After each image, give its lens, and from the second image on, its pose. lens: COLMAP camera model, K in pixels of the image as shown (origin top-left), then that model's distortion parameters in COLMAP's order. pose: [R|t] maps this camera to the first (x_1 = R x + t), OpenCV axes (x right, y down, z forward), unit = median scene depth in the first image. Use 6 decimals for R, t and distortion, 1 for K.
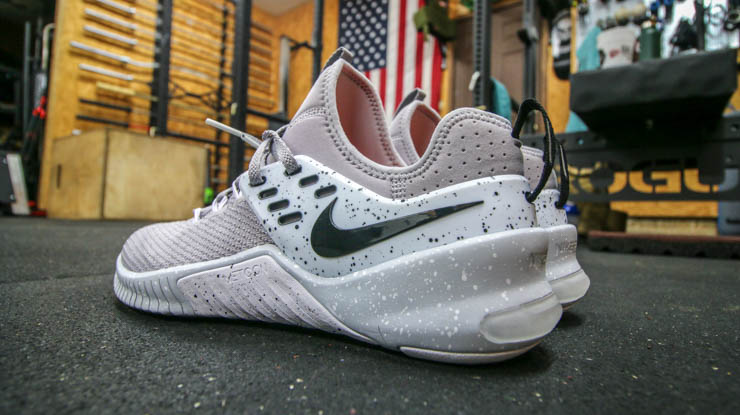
lens RADIAL K [[393.6, 0, 370.0], [0, 393.6, 207.5], [0, 0, 1]] dist [-0.000668, -0.013426]
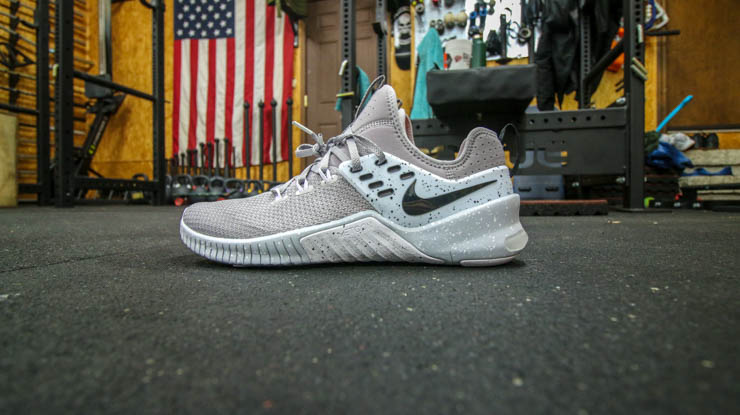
lens RADIAL K [[393.6, 0, 370.0], [0, 393.6, 207.5], [0, 0, 1]] dist [-0.000668, -0.013426]
pose [[0.918537, -0.044040, 0.392873, -0.114360], [0.019798, 0.997653, 0.065545, -0.002393], [-0.394838, -0.052428, 0.917254, -0.055662]]
